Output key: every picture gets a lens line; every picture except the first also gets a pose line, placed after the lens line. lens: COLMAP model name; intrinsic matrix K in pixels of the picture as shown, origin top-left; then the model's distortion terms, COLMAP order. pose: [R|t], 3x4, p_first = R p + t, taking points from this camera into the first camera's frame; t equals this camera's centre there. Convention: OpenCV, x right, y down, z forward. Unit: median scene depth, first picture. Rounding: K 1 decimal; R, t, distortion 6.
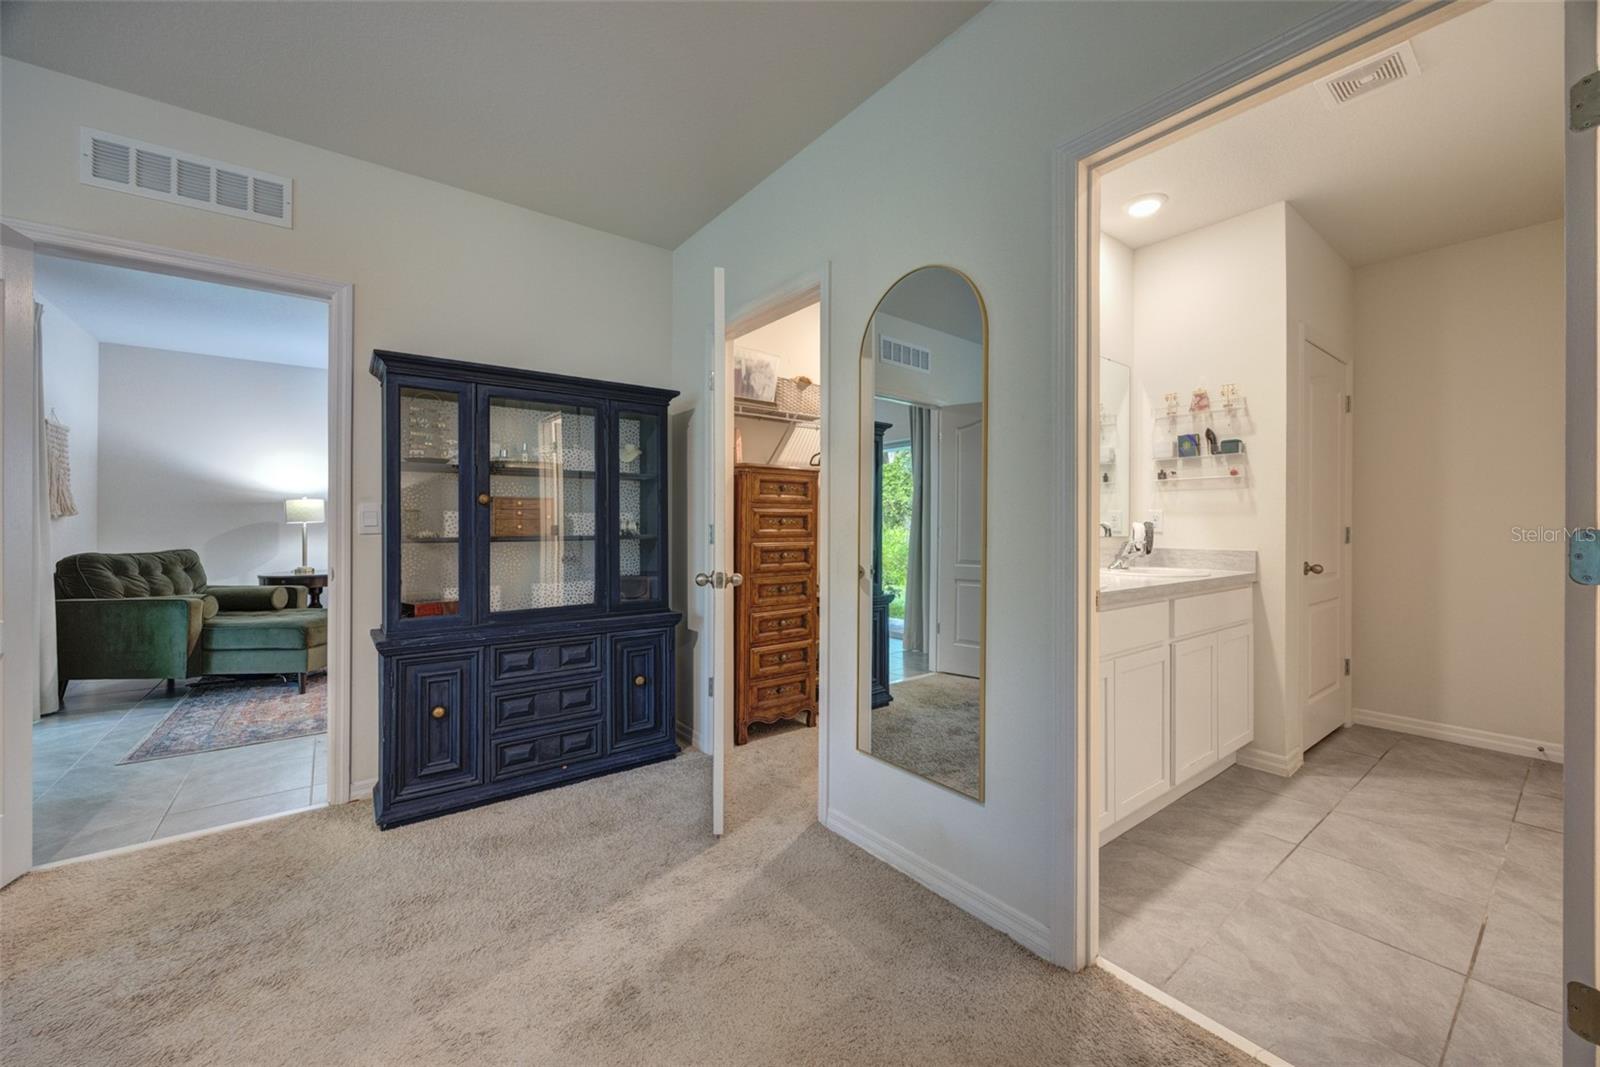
lens RADIAL K [[617.1, 0, 793.8], [0, 617.1, 522.8], [0, 0, 1]] dist [-0.002574, 0.000061]
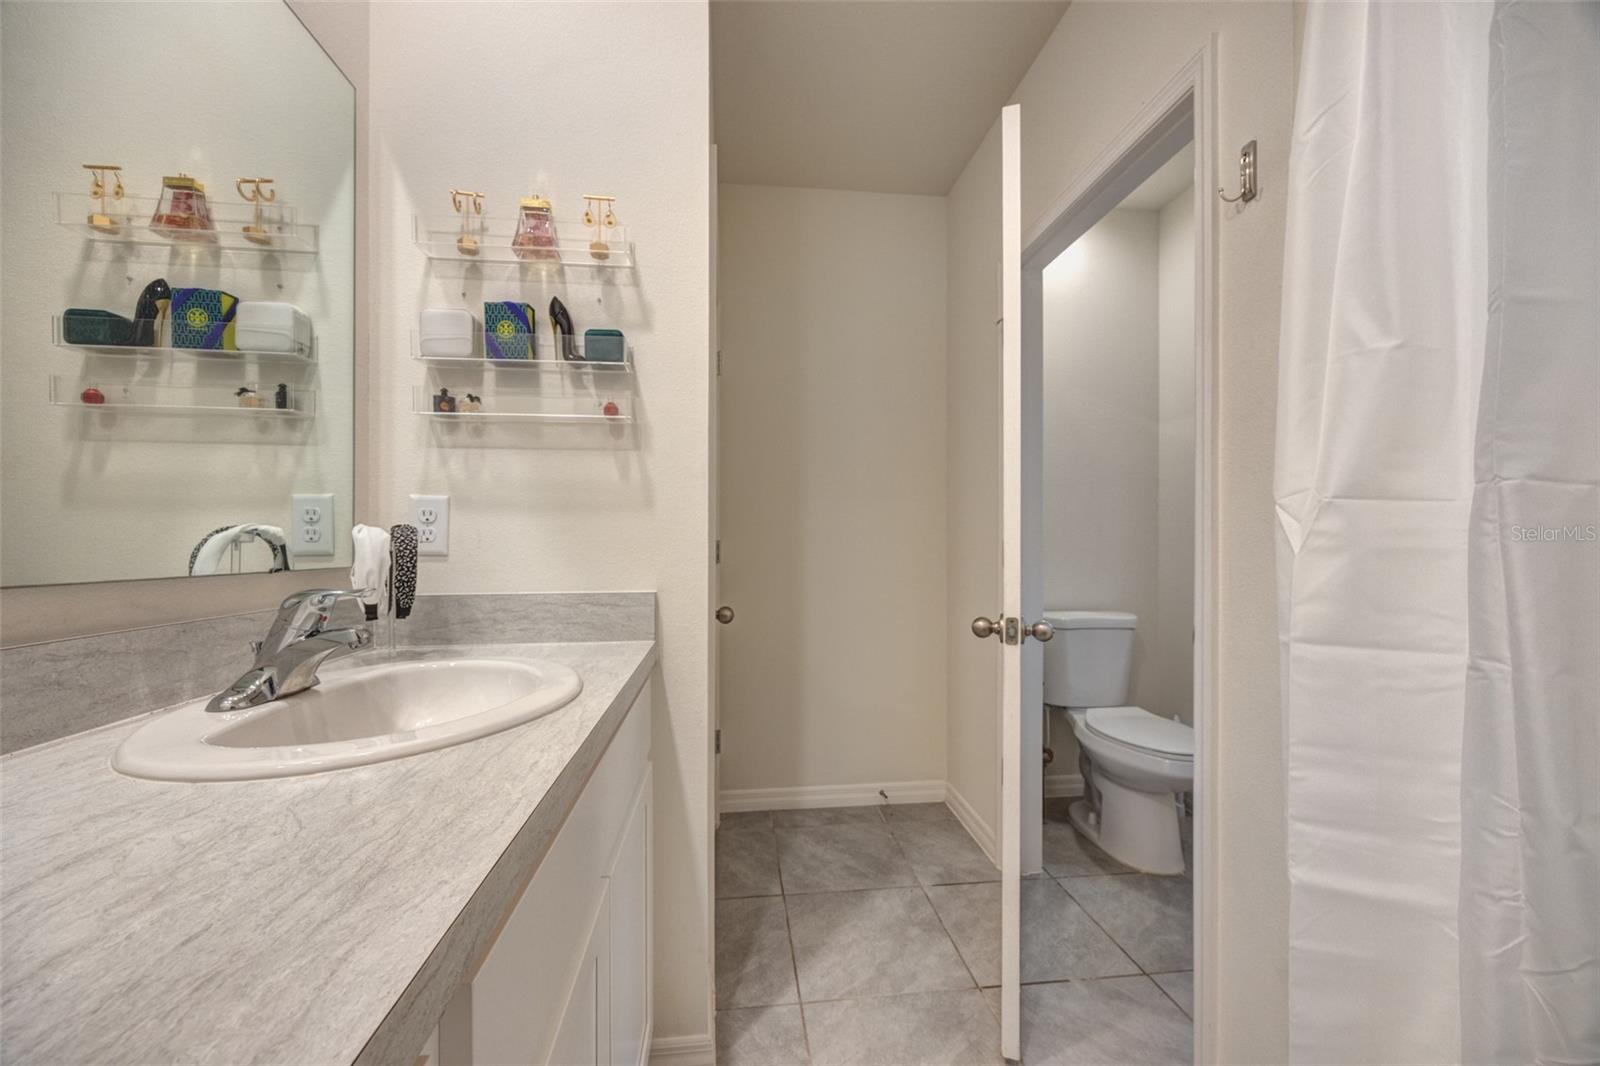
lens RADIAL K [[617.1, 0, 805.1], [0, 617.1, 538.5], [0, 0, 1]] dist [-0.002574, 0.000061]
pose [[0.513253, -0.000741, 0.858237, 0.422016], [-0.001336, 0.999998, 0.001663, 0.006036], [-0.858236, -0.002000, 0.513251, 0.673136]]
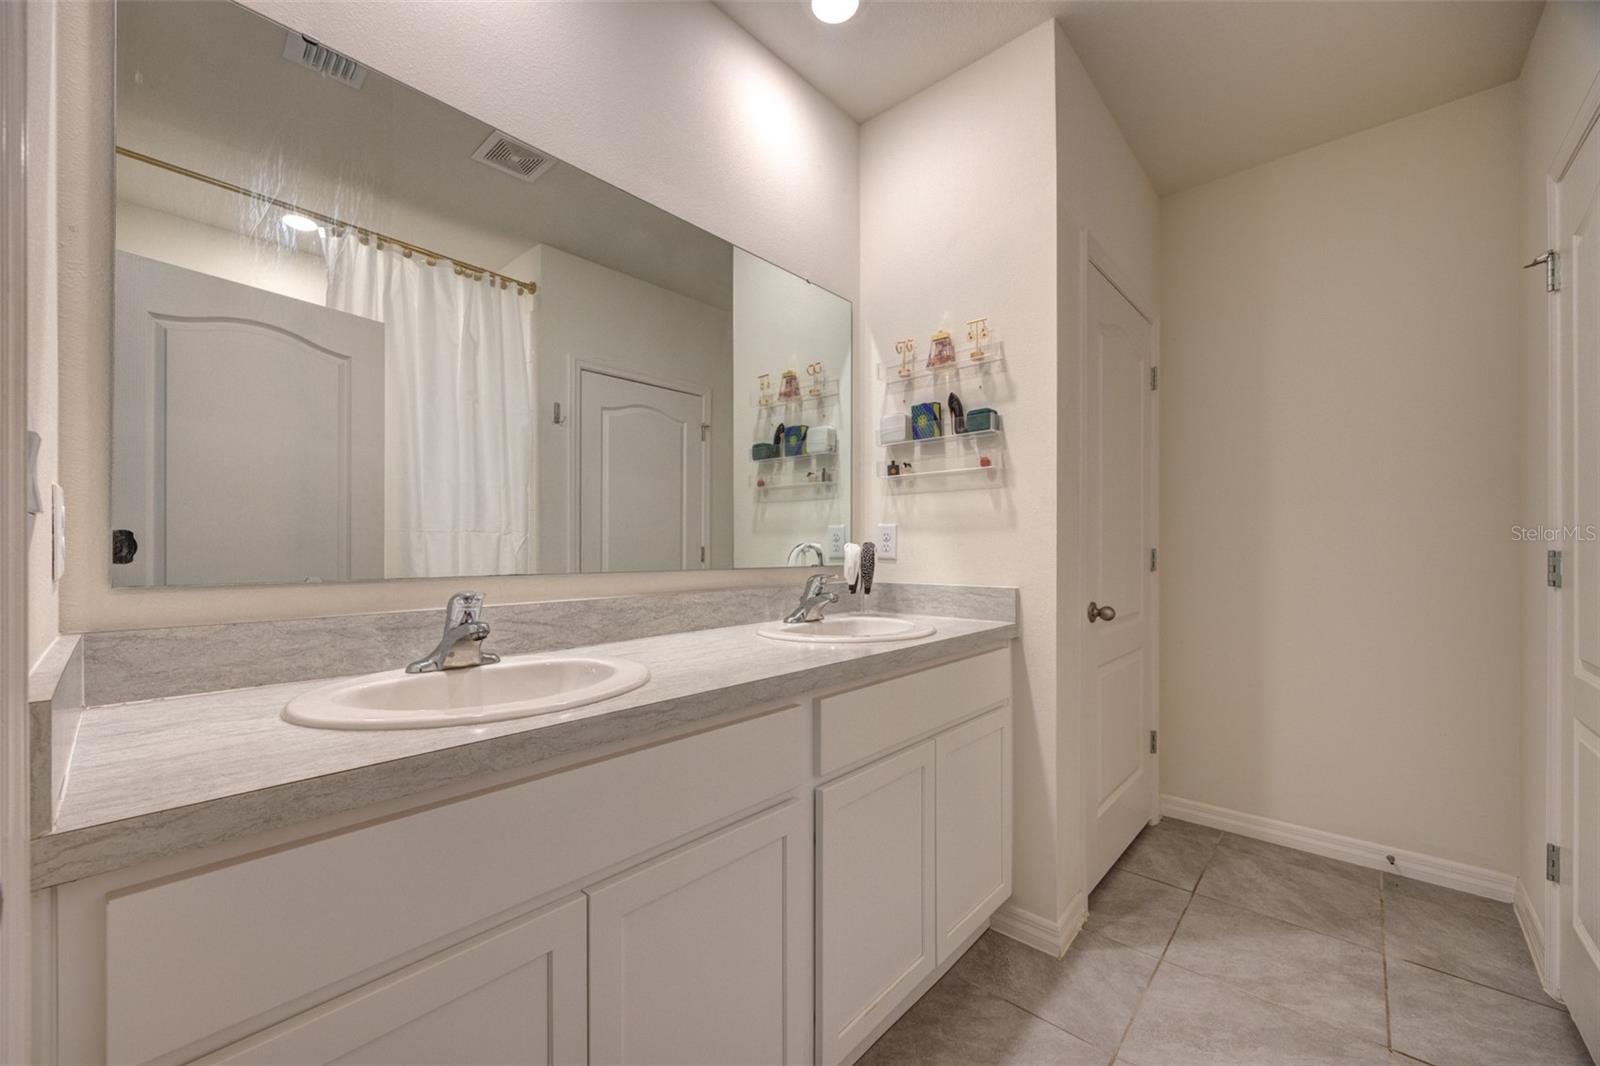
lens RADIAL K [[617.1, 0, 774.2], [0, 617.1, 546.4], [0, 0, 1]] dist [-0.002574, 0.000061]
pose [[0.987005, -0.002830, 0.160667, 0.406947], [0.002508, 0.999994, 0.002206, 0.001662], [-0.160672, -0.001775, 0.987006, 0.422972]]
